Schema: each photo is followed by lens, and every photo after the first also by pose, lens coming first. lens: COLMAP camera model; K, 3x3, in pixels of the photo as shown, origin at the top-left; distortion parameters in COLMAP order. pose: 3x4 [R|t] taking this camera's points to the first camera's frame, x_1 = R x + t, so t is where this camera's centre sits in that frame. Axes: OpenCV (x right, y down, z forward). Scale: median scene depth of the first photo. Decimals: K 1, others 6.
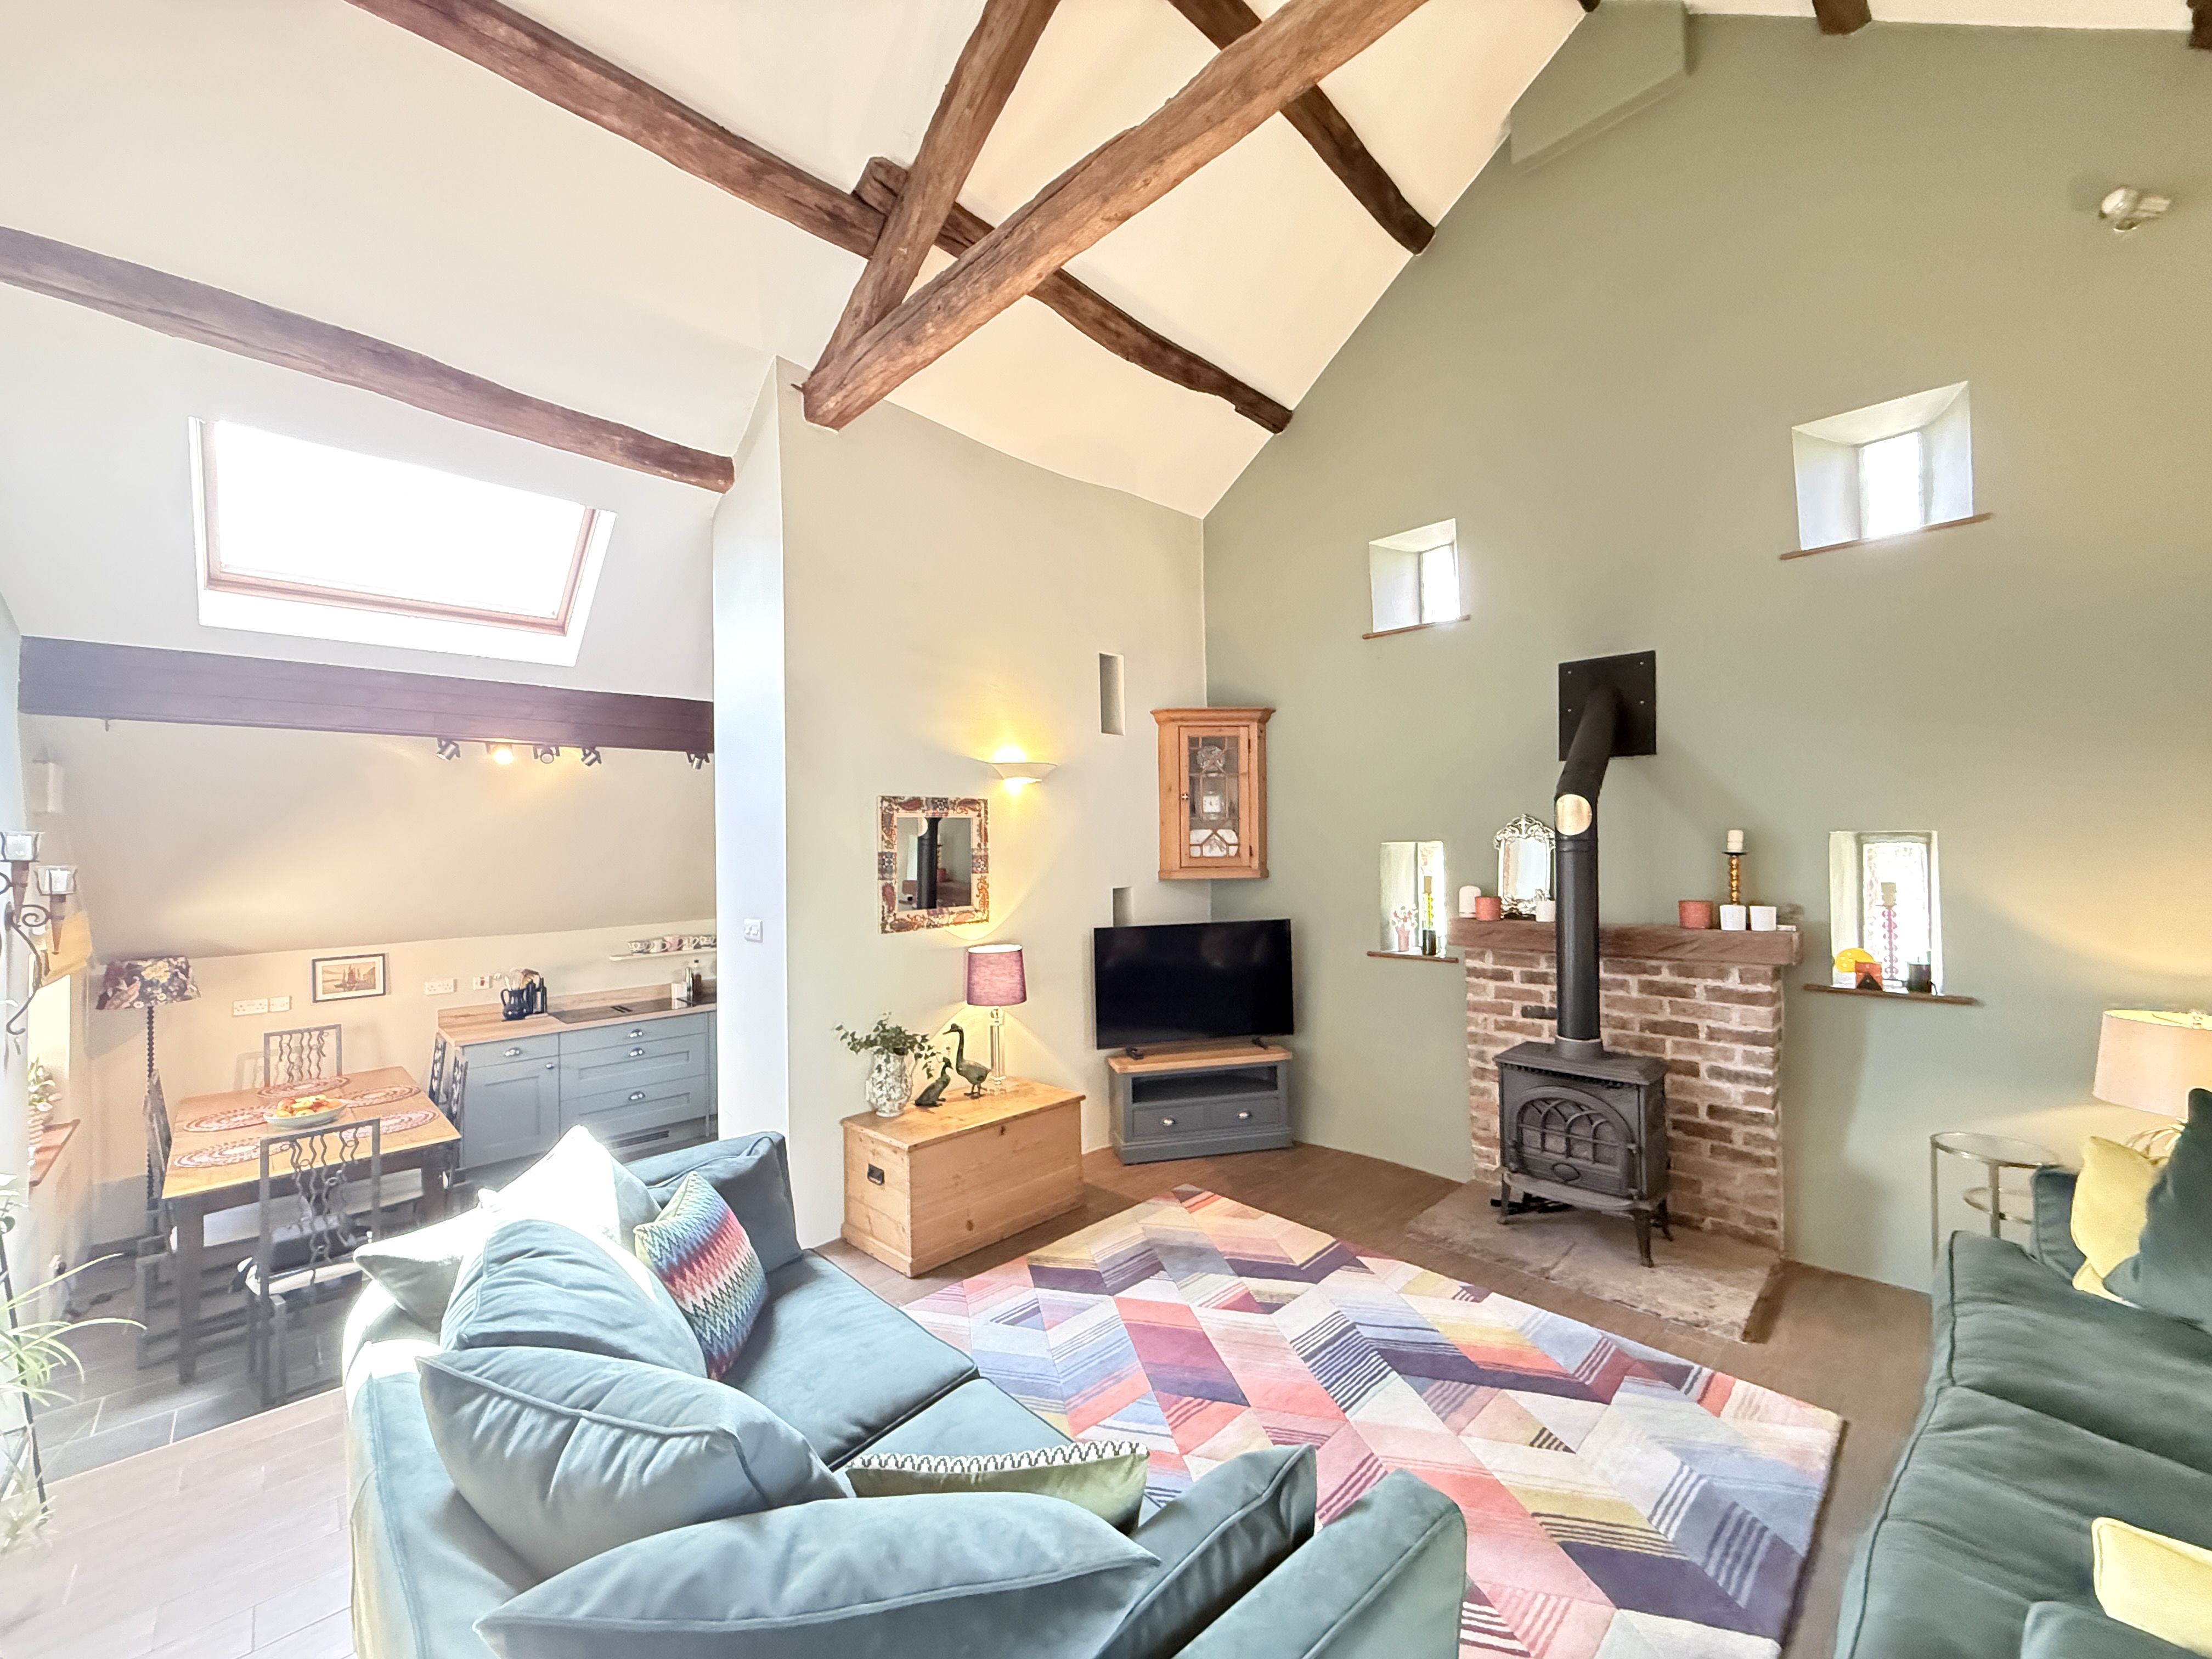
lens RADIAL K [[877.2, 0, 1099.7], [0, 877.2, 833.0], [0, 0, 1]] dist [0.000540, 0.000243]
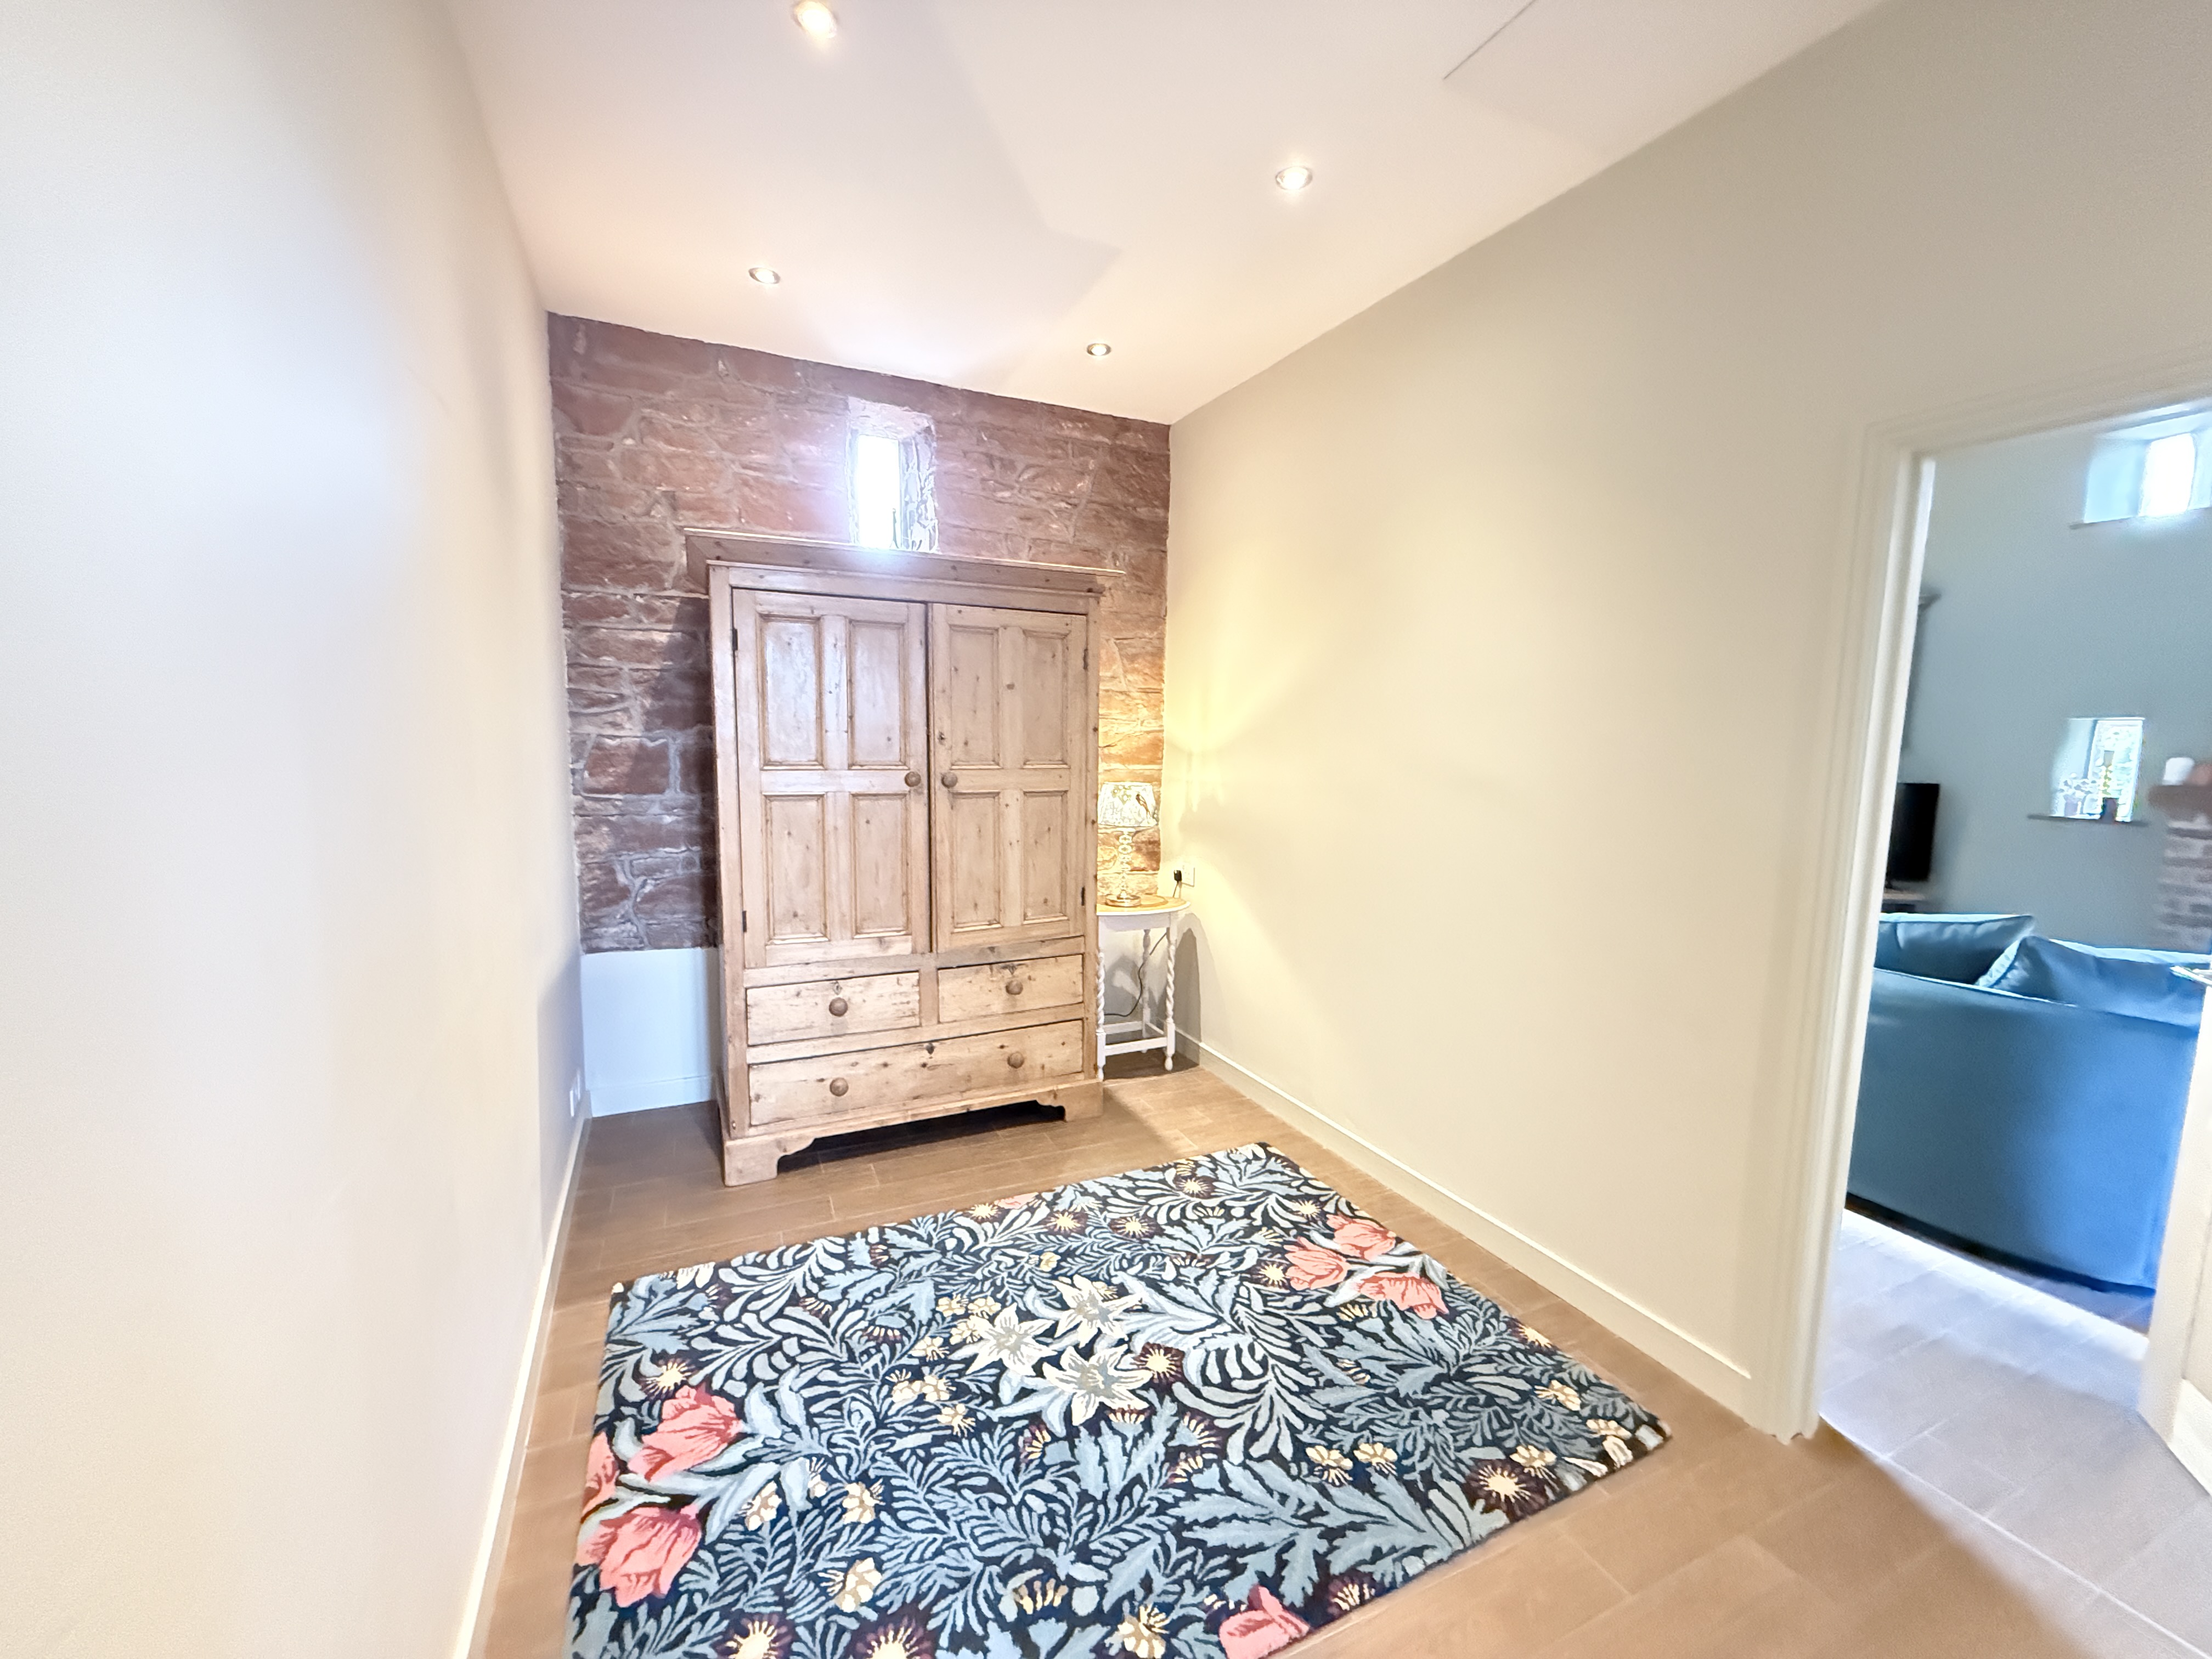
lens RADIAL K [[877.2, 0, 1102.4], [0, 877.2, 839.3], [0, 0, 1]] dist [0.000540, 0.000243]
pose [[0.947464, 0.067358, -0.312690, -0.663852], [-0.027195, 0.991000, 0.131073, 0.069213], [0.318704, -0.115683, 0.940768, -0.639961]]
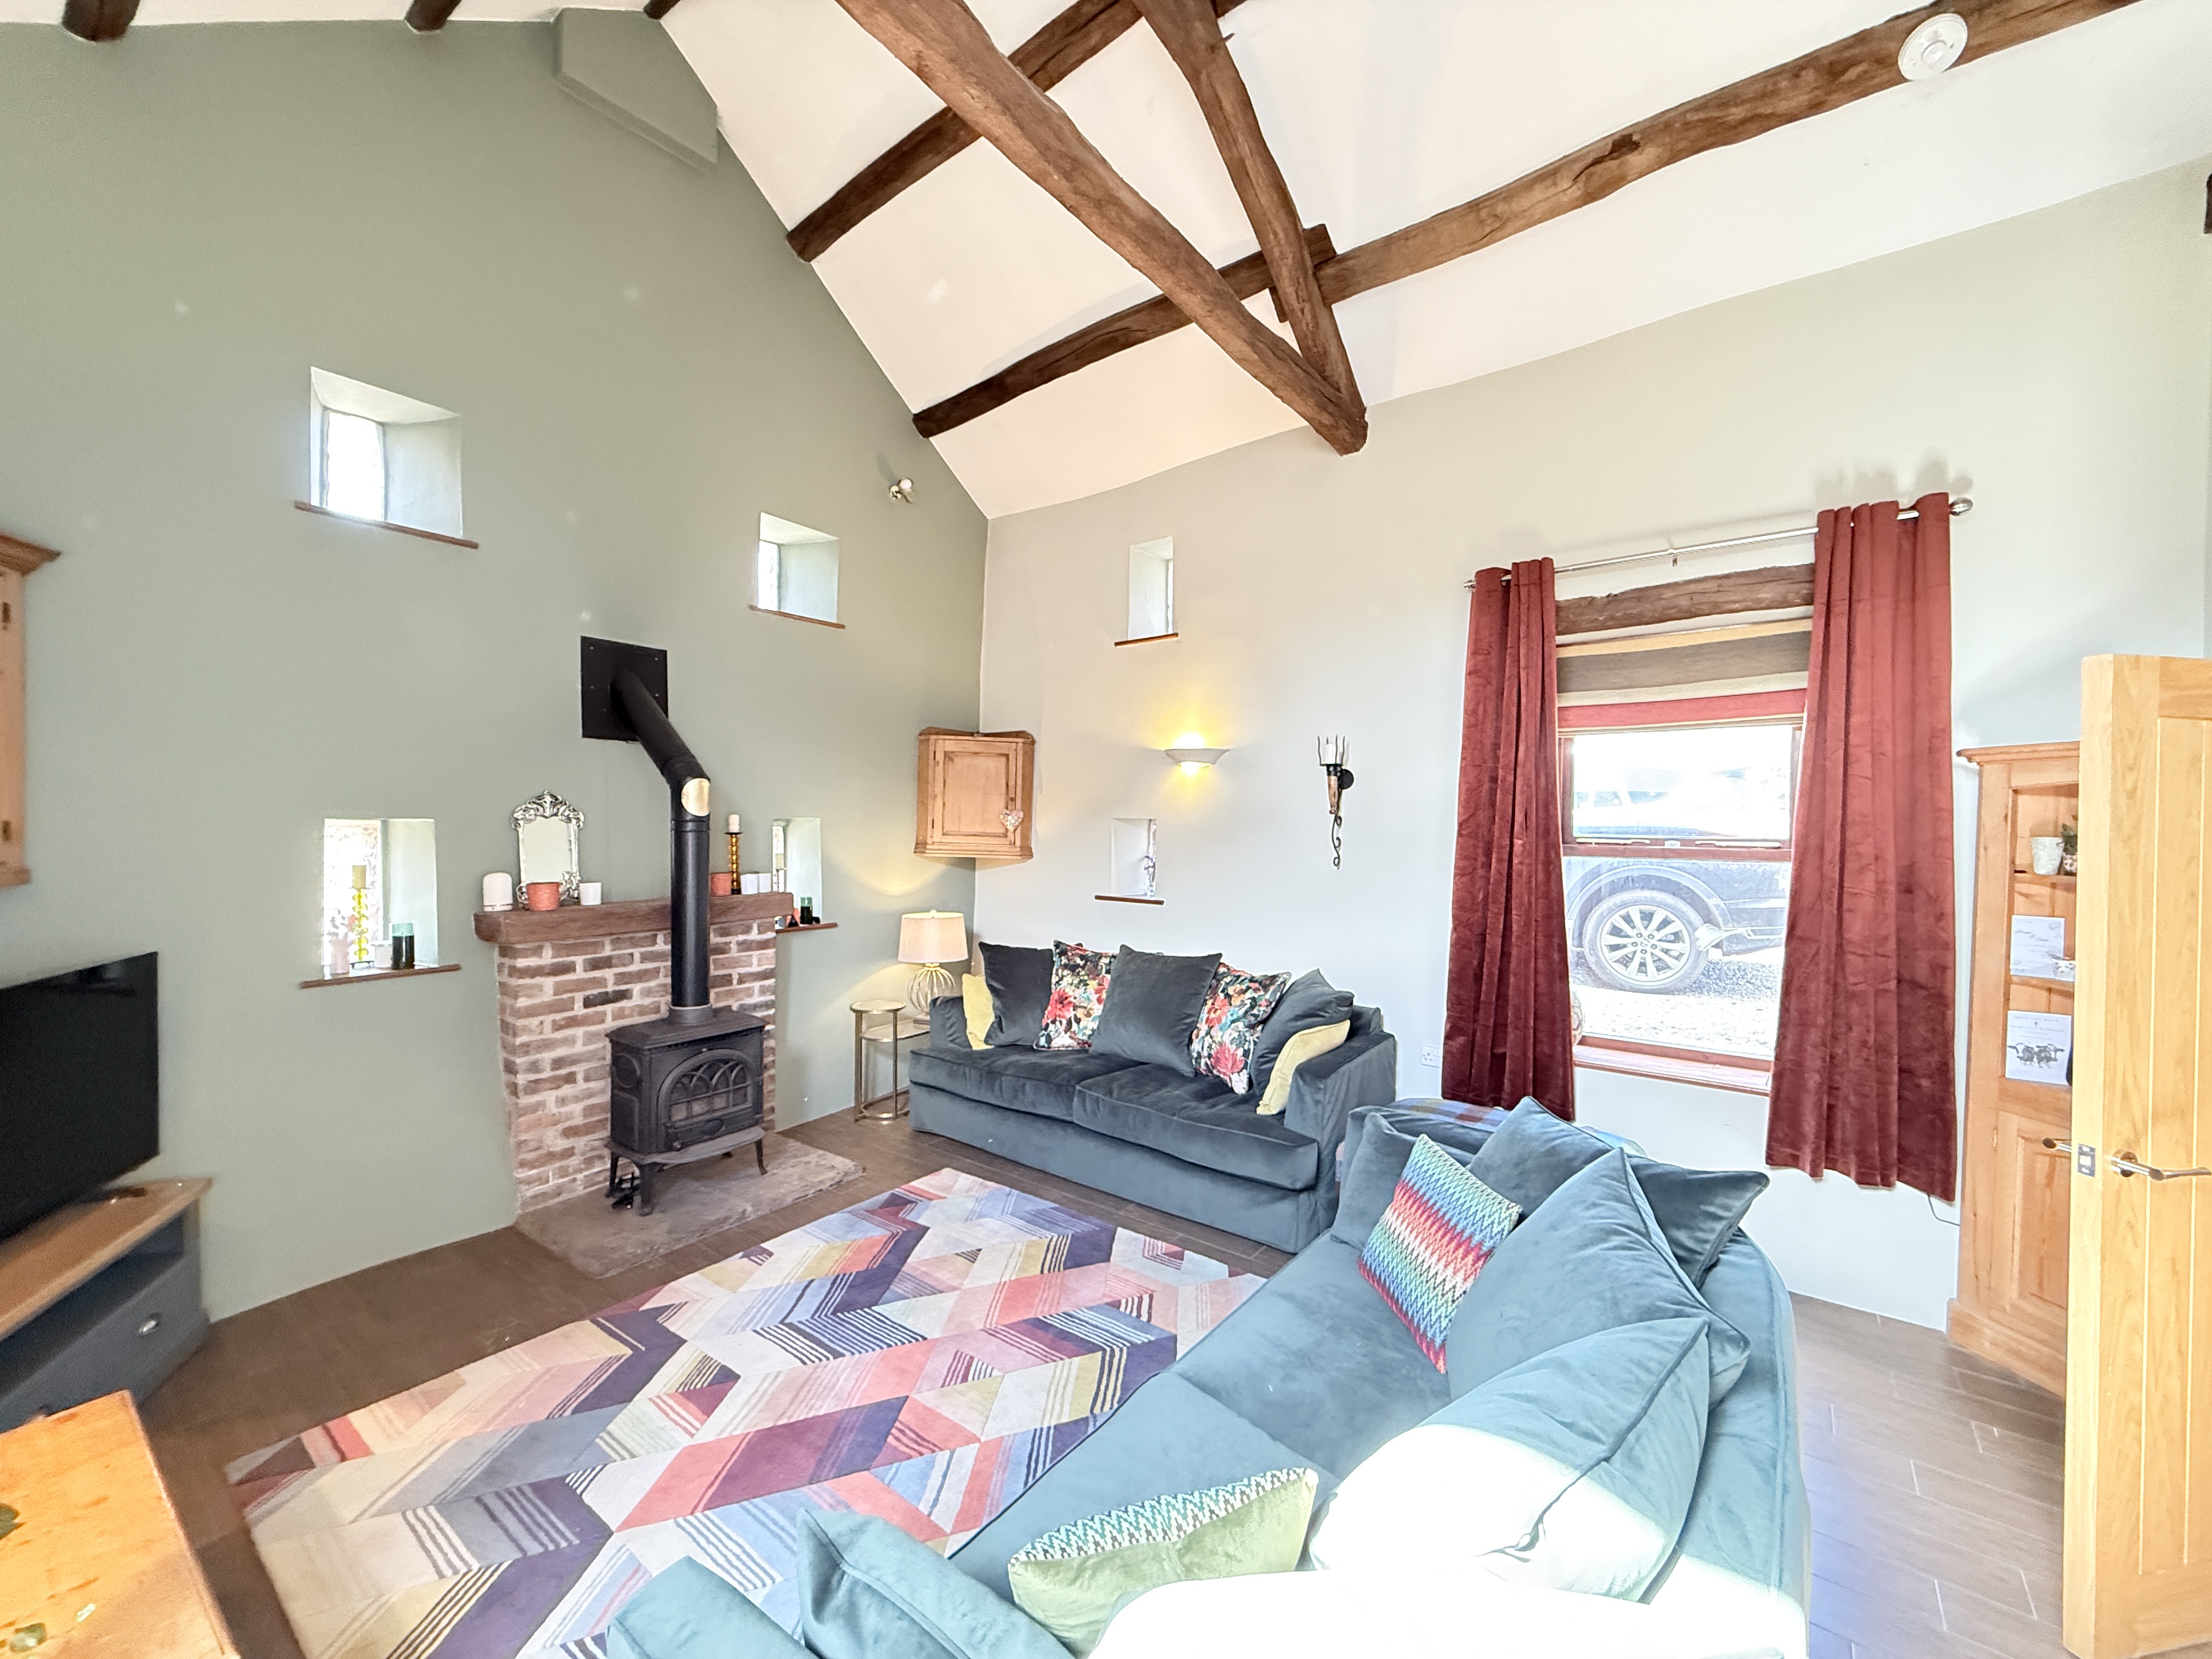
lens RADIAL K [[877.2, 0, 1096.8], [0, 877.2, 829.7], [0, 0, 1]] dist [0.000540, 0.000243]
pose [[-0.150488, 0.007463, 0.988584, -0.622360], [-0.017074, 0.999803, -0.010147, 0.023234], [-0.988464, -0.018407, -0.150331, 0.714564]]
